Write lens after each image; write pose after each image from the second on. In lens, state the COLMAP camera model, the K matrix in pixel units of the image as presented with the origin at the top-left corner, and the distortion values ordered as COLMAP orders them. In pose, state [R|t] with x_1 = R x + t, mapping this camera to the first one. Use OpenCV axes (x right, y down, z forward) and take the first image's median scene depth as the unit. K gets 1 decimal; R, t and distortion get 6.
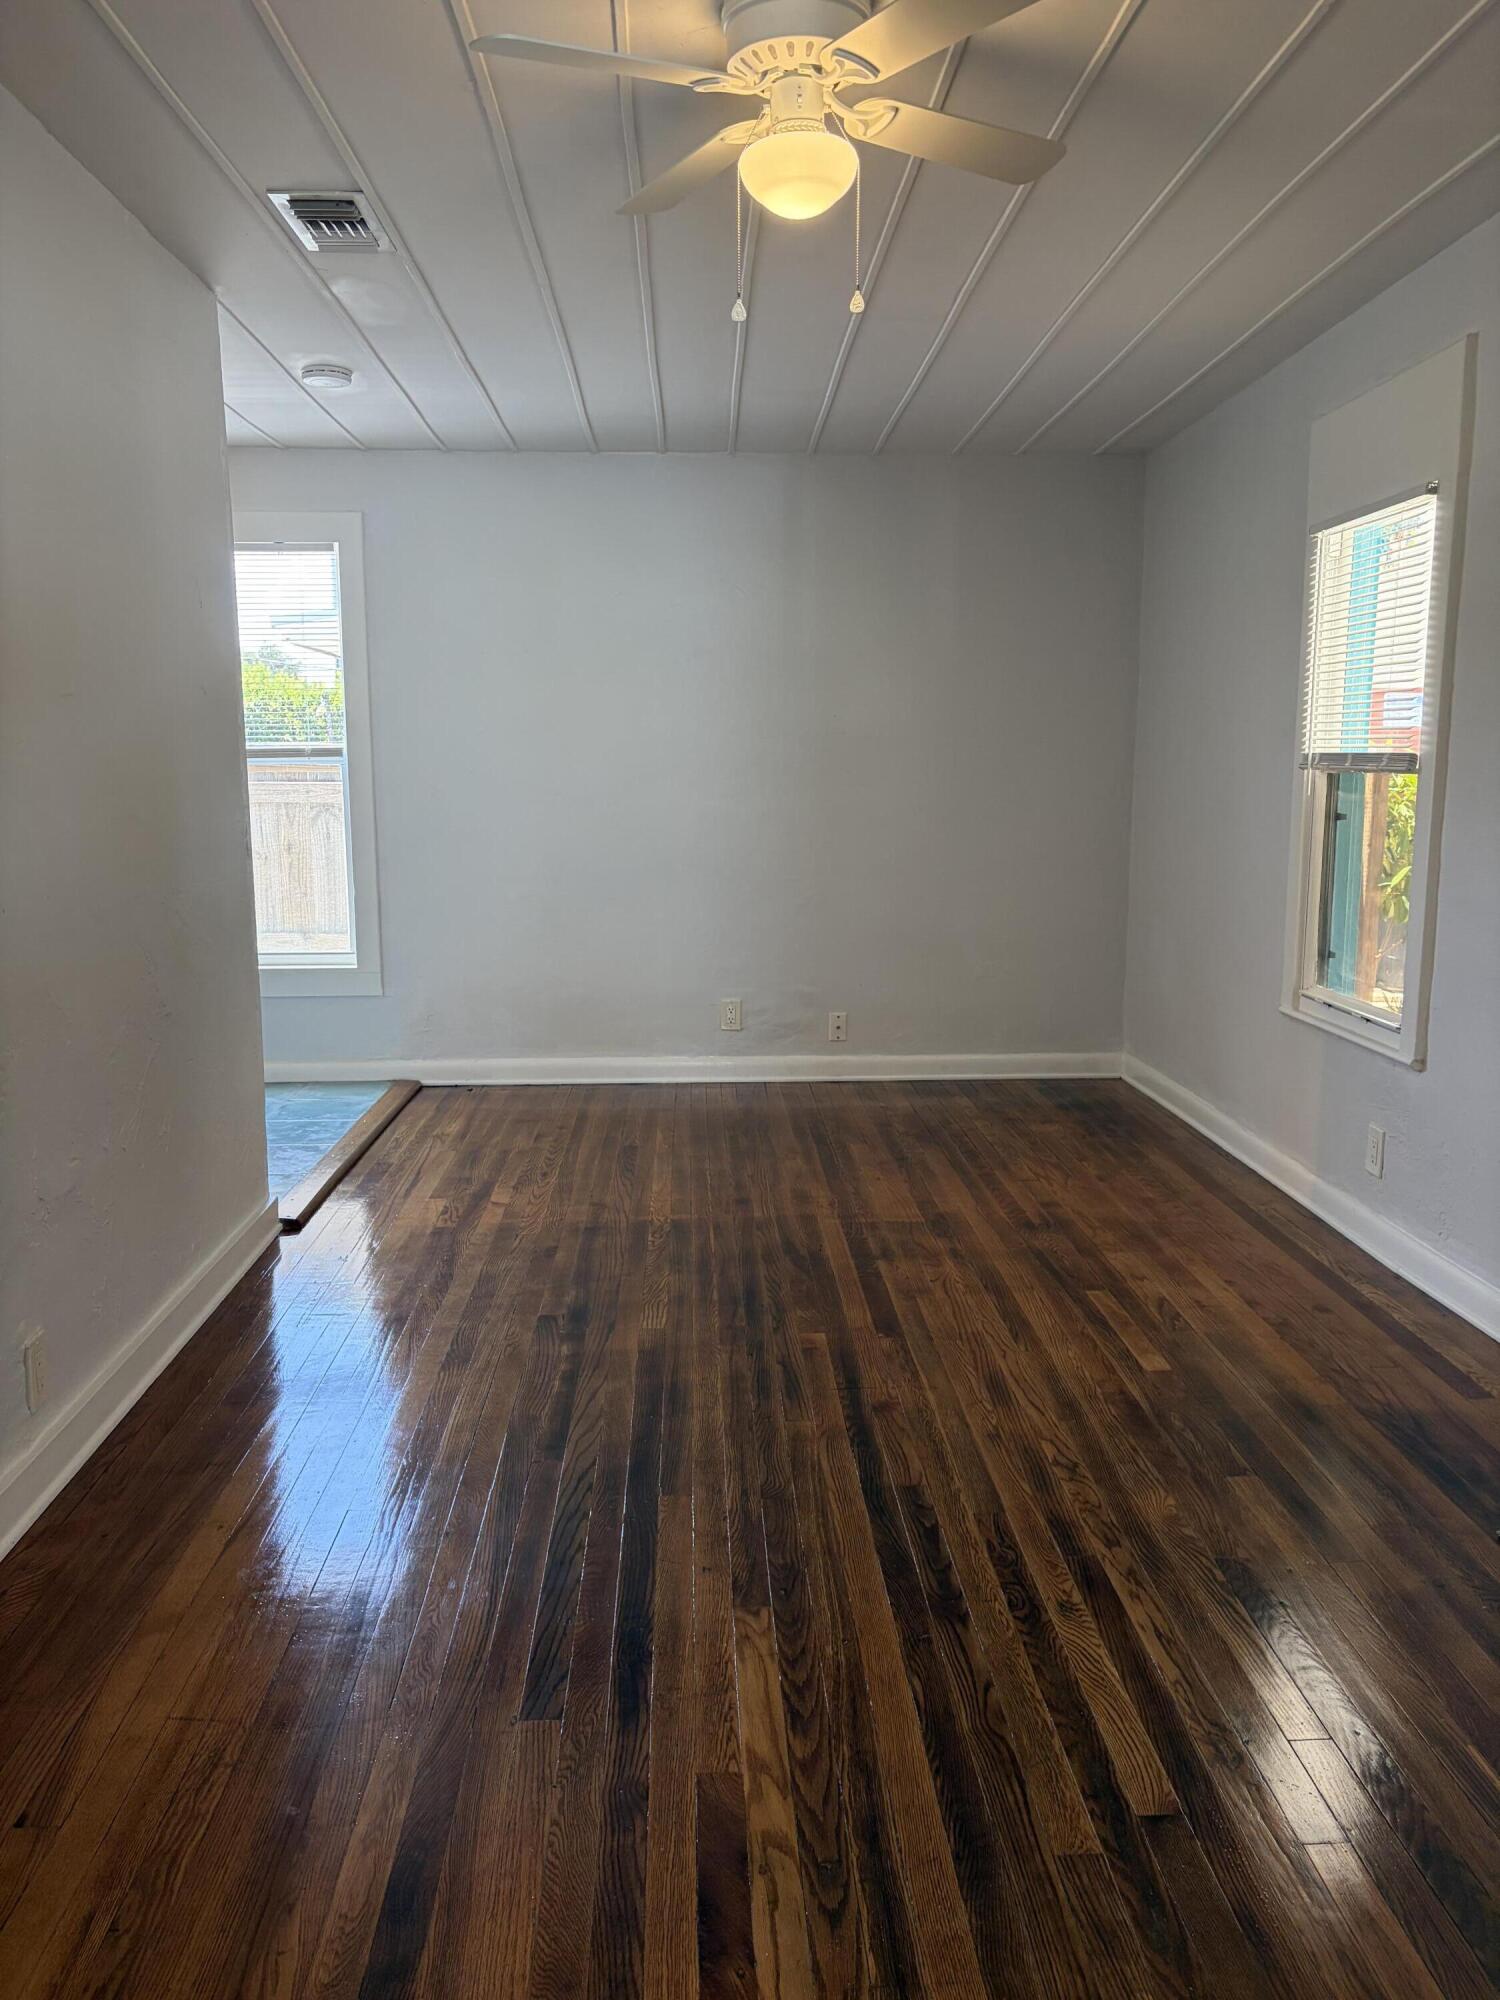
lens RADIAL K [[1518.6, 0, 747.7], [0, 1518.6, 986.4], [0, 0, 1]] dist [0.038304, -0.037361]
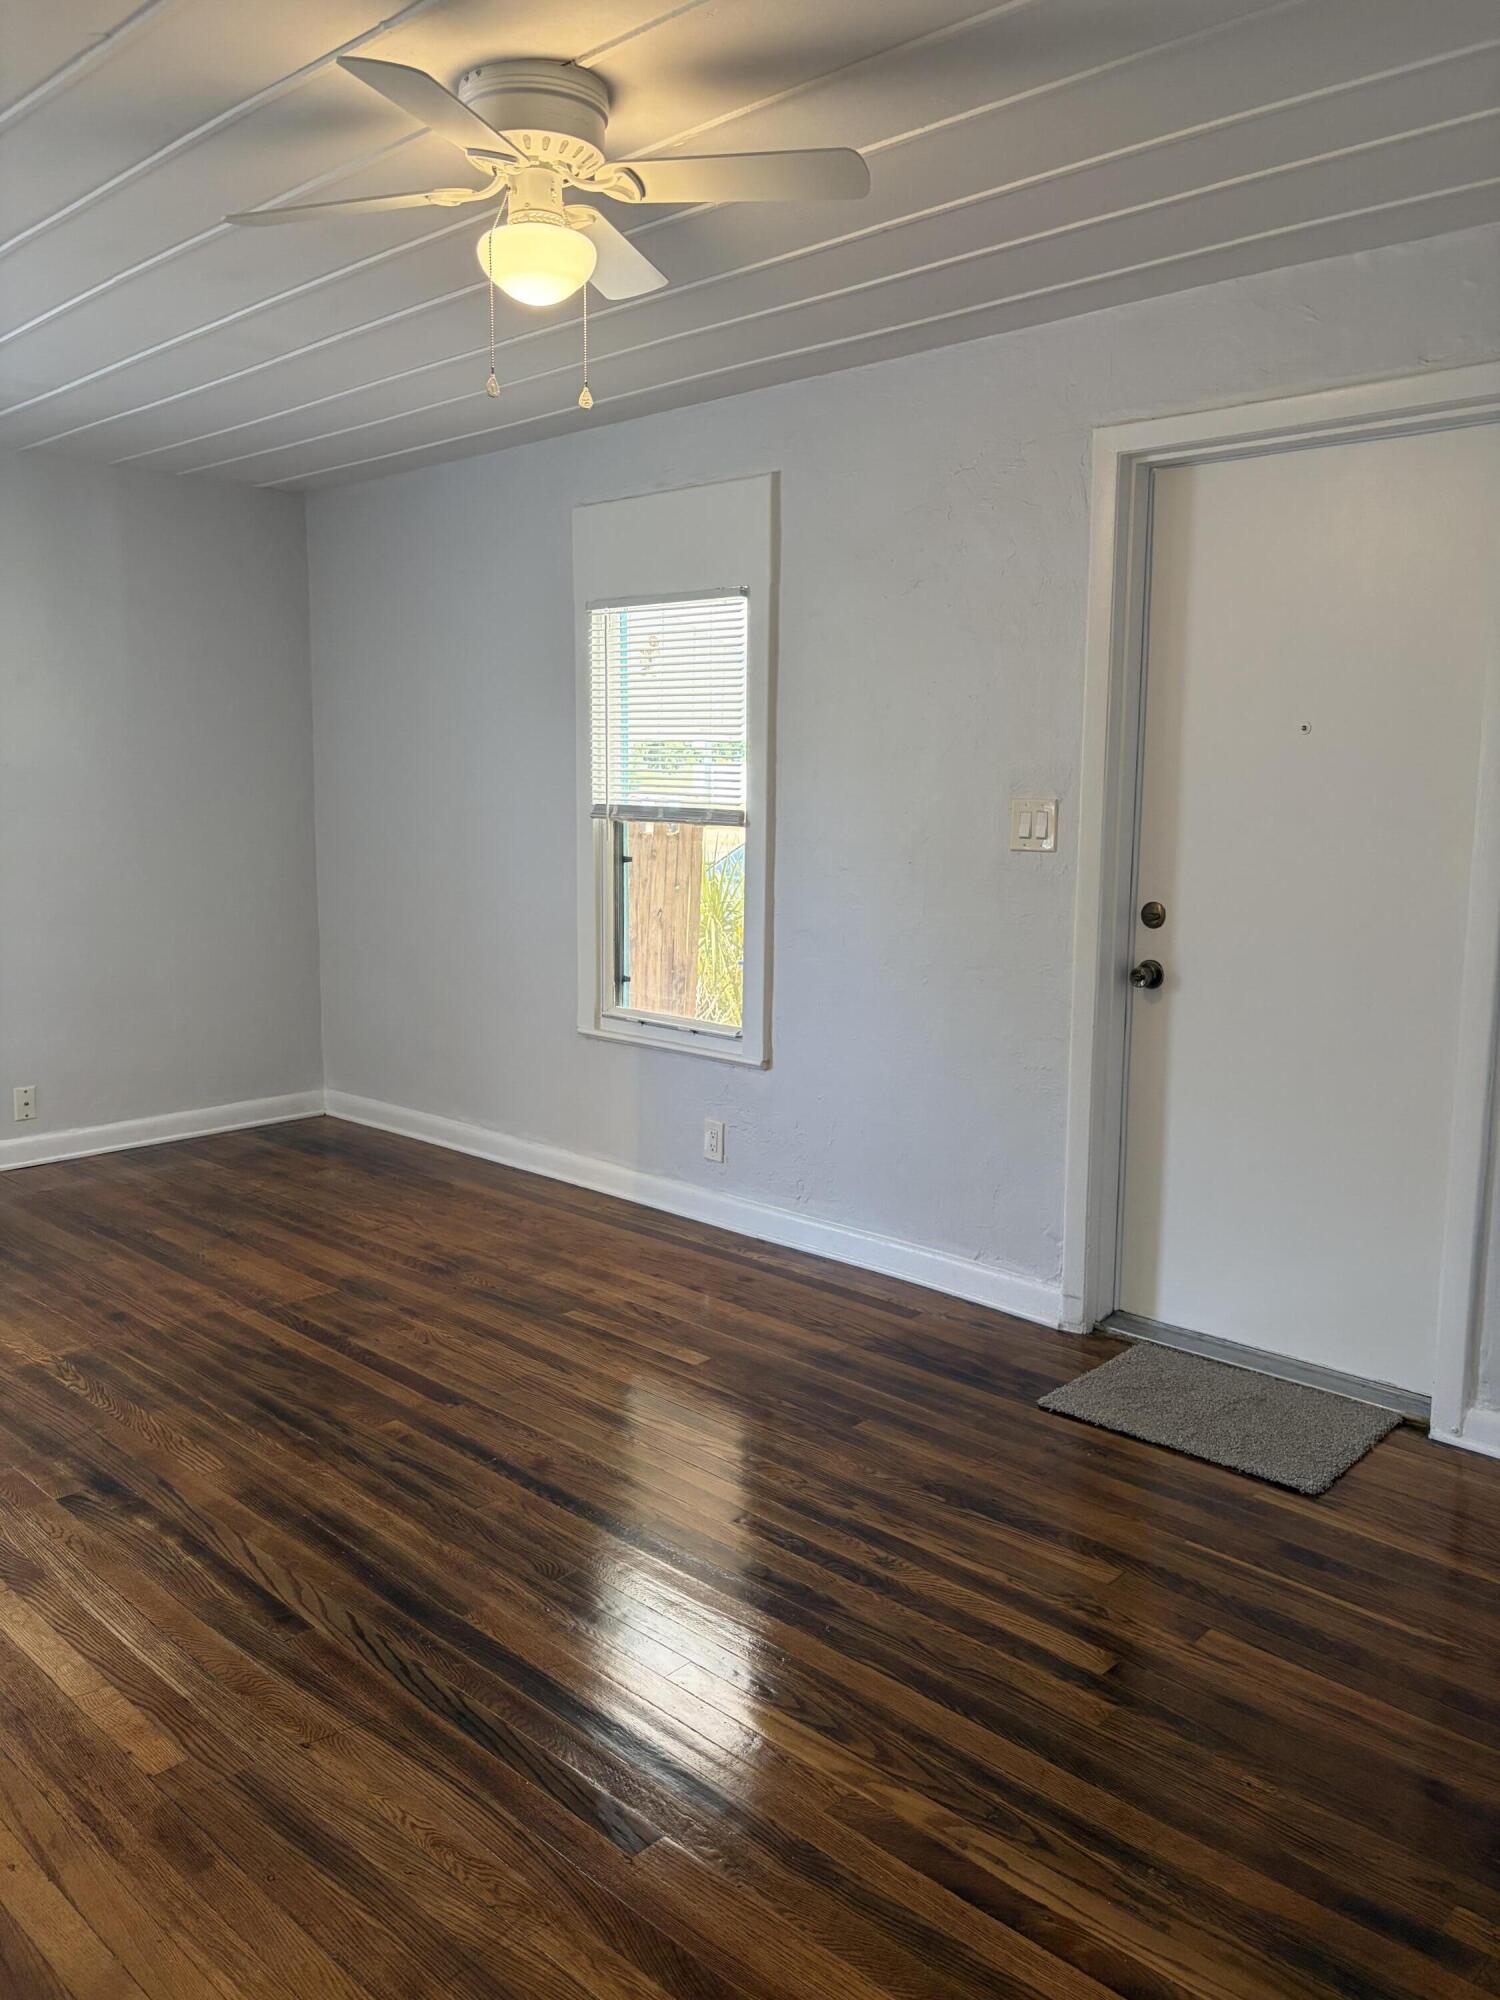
lens RADIAL K [[1518.6, 0, 732.3], [0, 1518.6, 1007.9], [0, 0, 1]] dist [0.038304, -0.037361]
pose [[0.729521, -0.102230, 0.676275, -0.403324], [0.096069, 0.994280, 0.046669, -0.054101], [-0.677178, 0.030923, 0.735169, 0.128938]]
